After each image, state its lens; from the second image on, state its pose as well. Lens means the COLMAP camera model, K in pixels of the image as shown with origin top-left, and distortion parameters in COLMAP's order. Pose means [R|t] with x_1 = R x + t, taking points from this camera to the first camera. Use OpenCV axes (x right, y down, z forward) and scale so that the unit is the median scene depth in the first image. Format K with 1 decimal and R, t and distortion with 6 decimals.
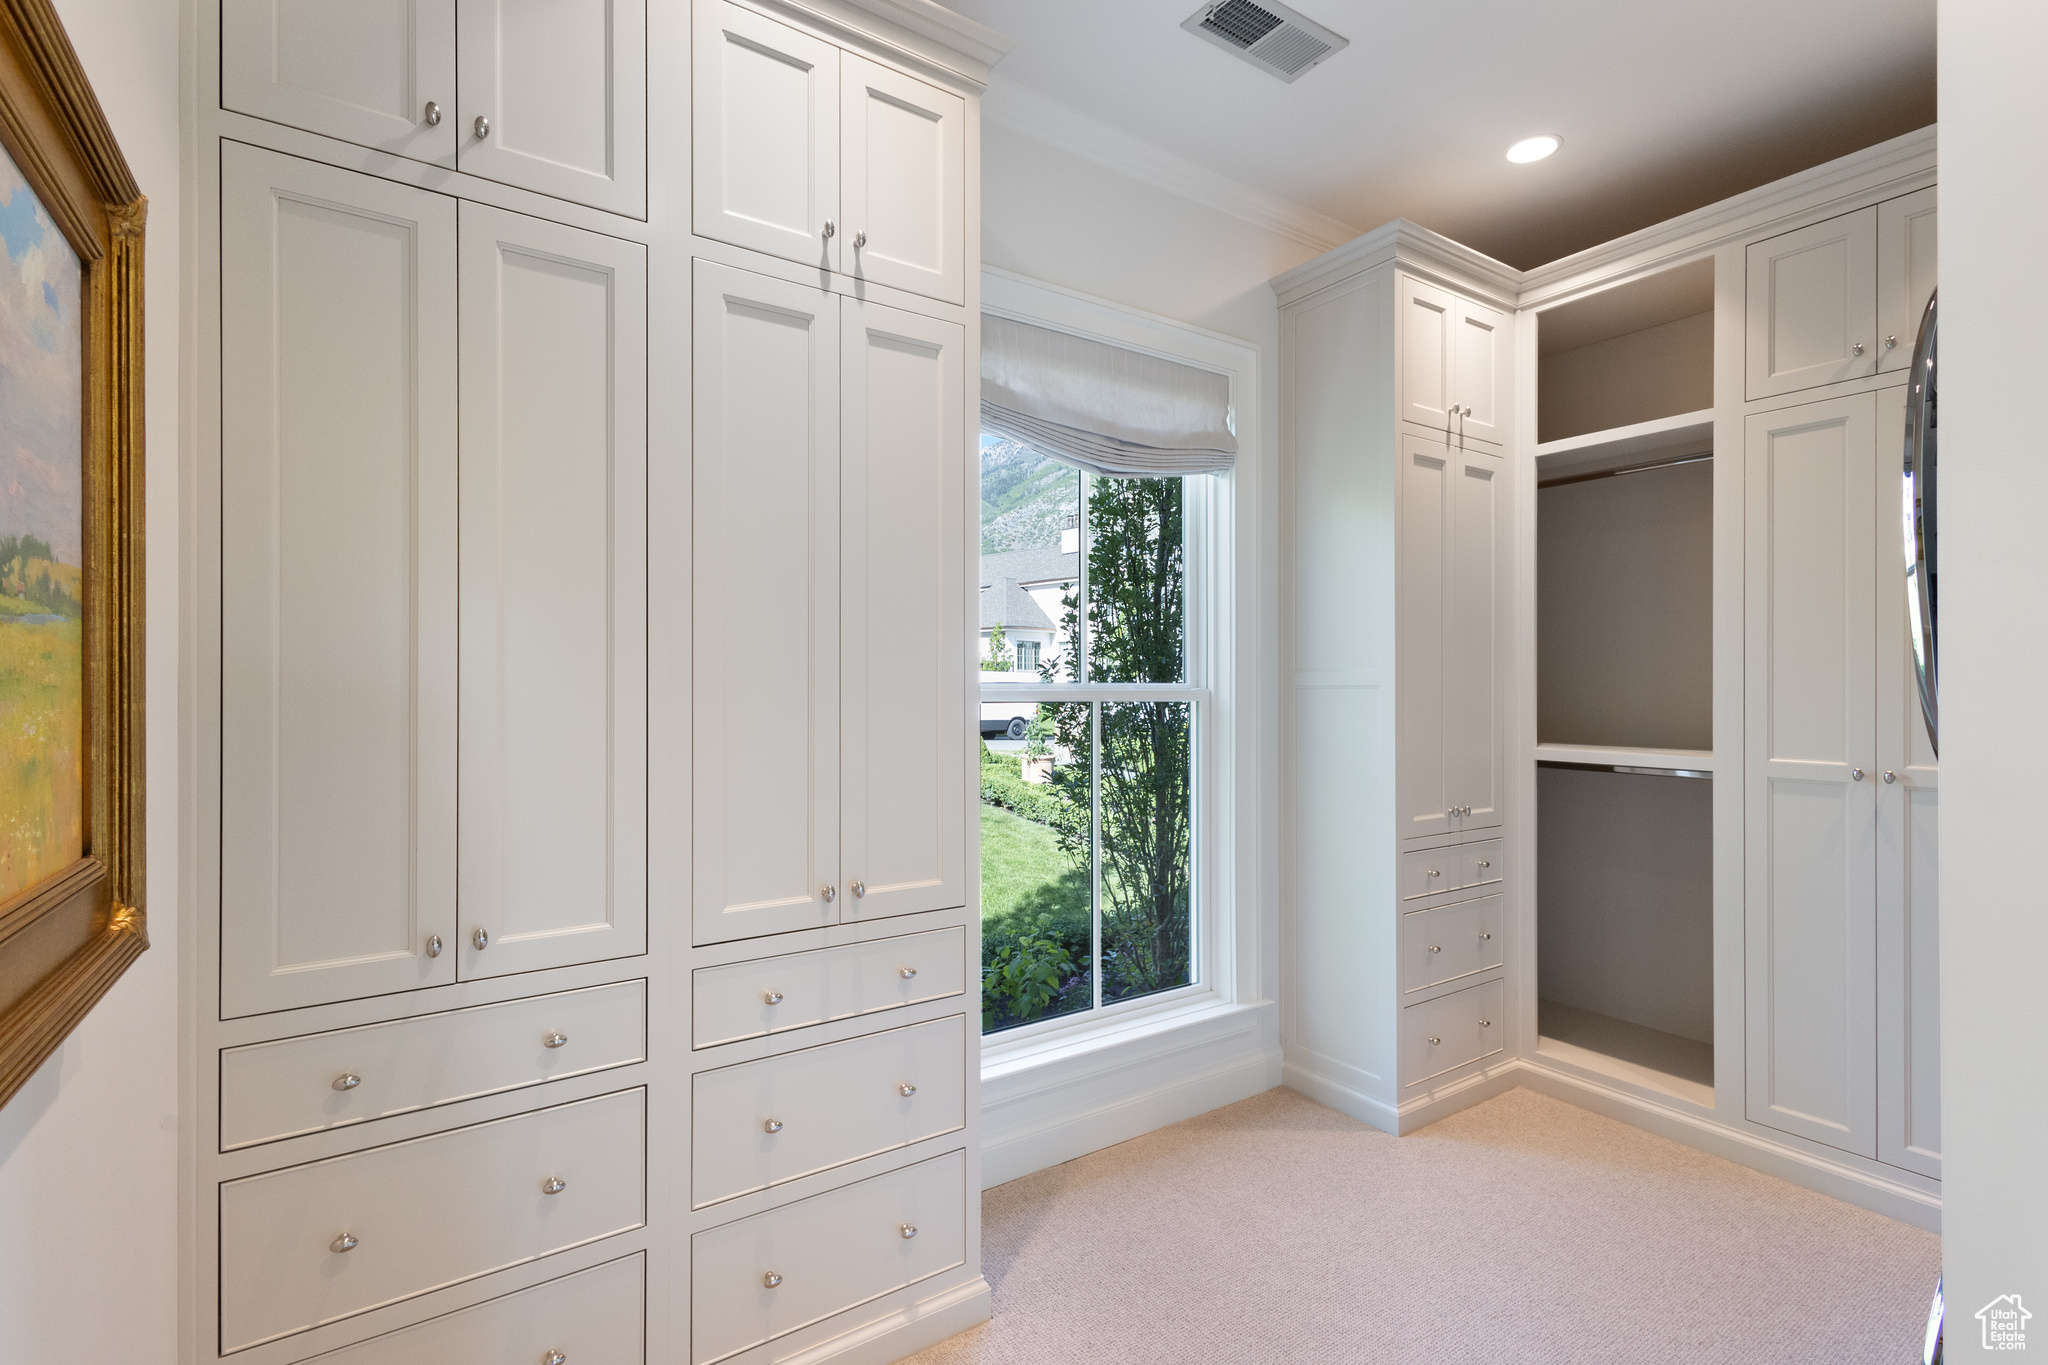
lens RADIAL K [[944.6, 0, 1022.7], [0, 944.6, 684.1], [0, 0, 1]] dist [0.014141, -0.004296]
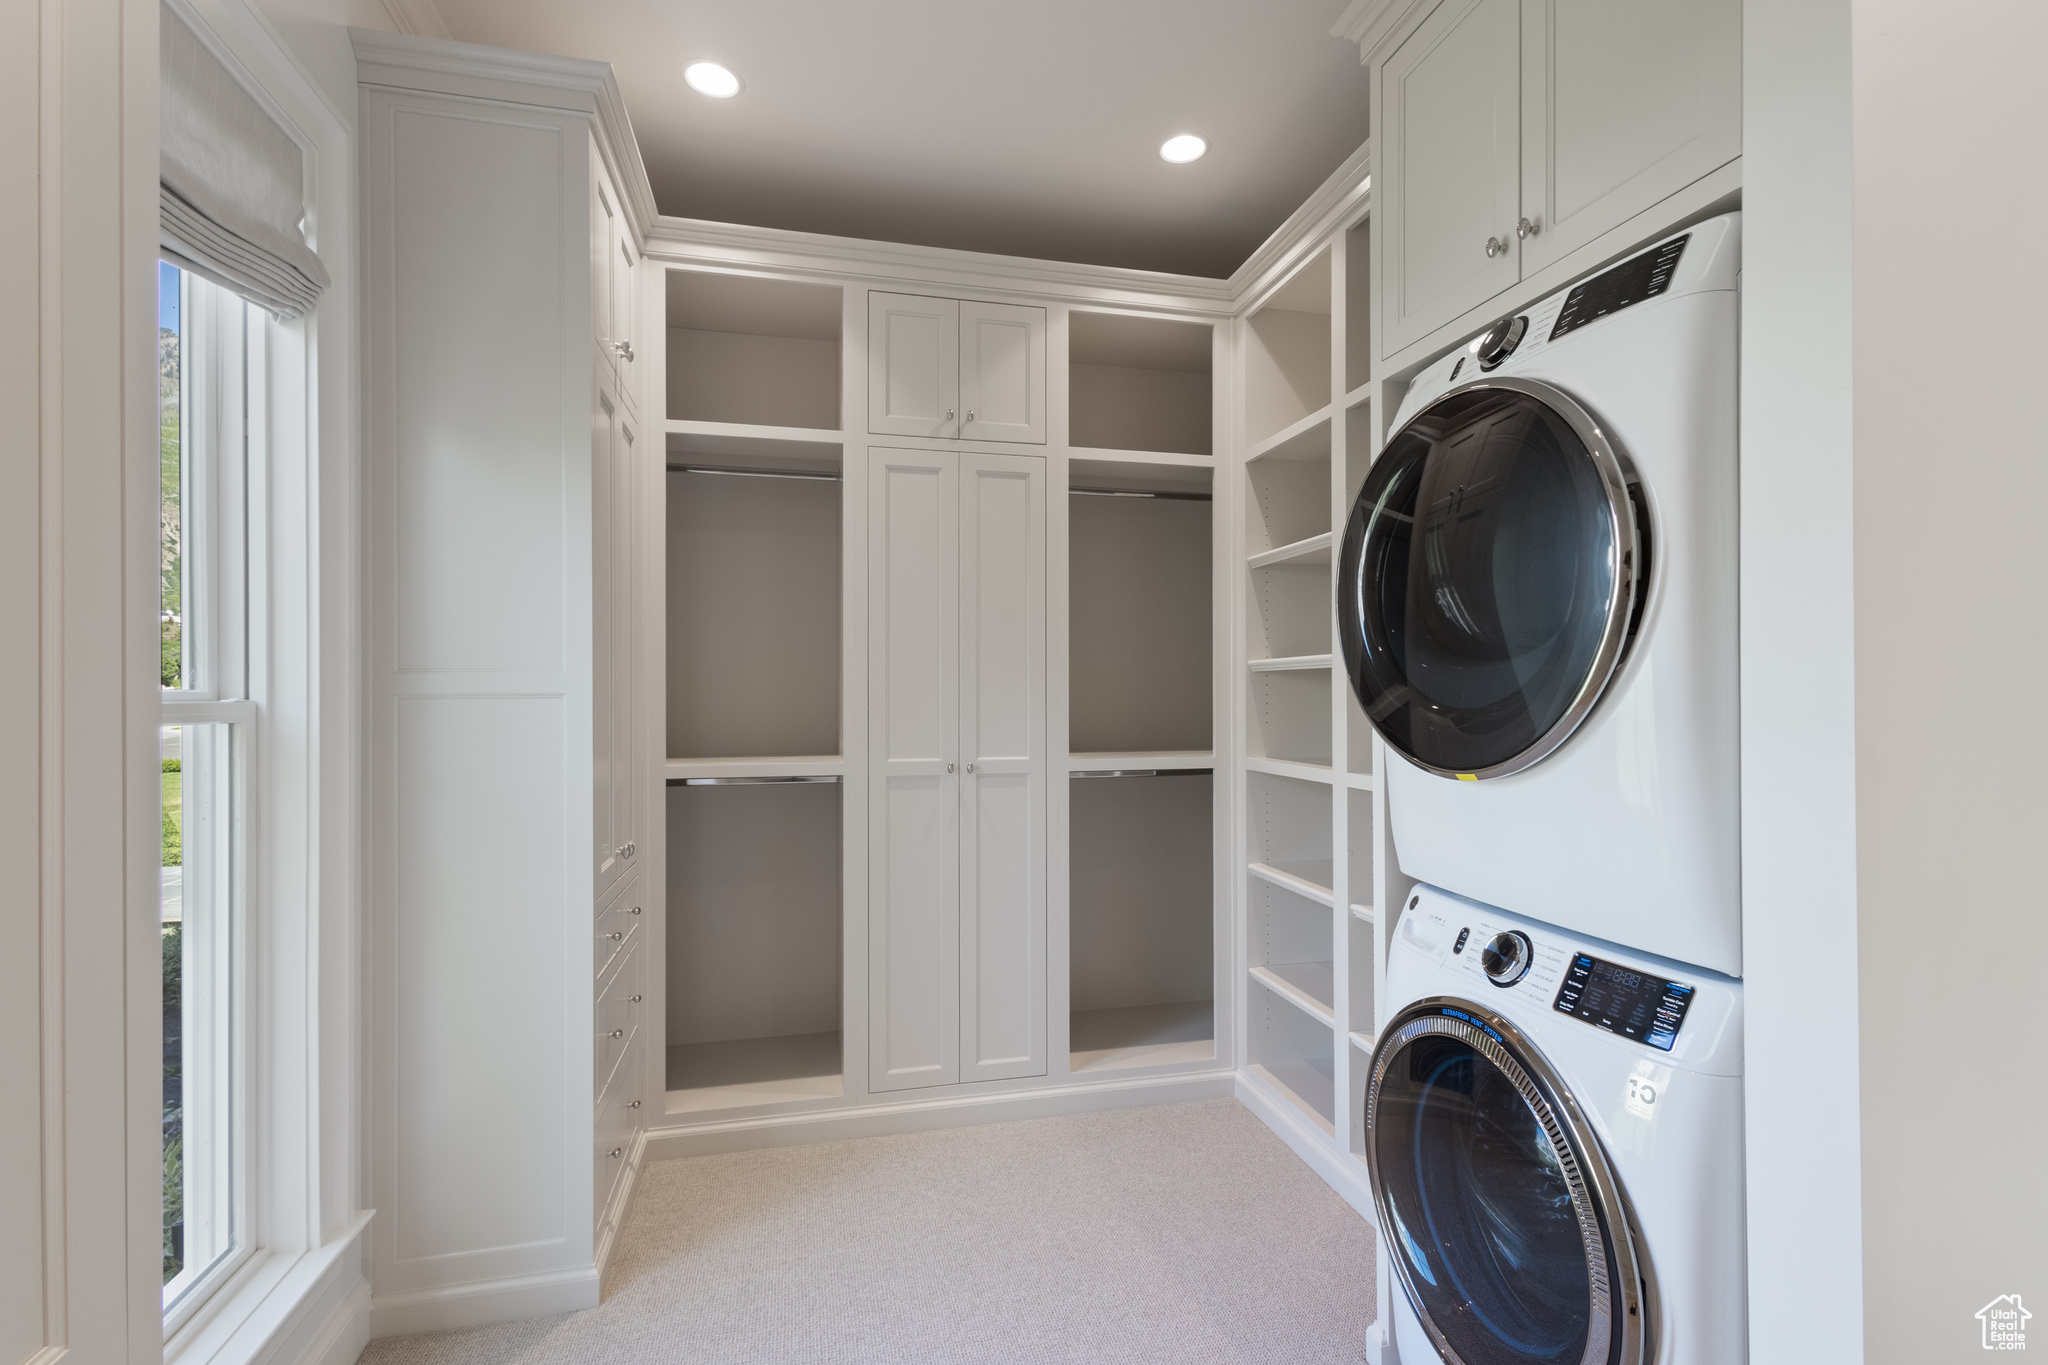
lens RADIAL K [[944.6, 0, 1029.5], [0, 944.6, 691.4], [0, 0, 1]] dist [0.014141, -0.004296]
pose [[0.350190, 0.002388, 0.936676, -0.181913], [0.000502, 0.999996, -0.002737, 0.001920], [-0.936679, 0.001429, 0.350187, 0.430800]]
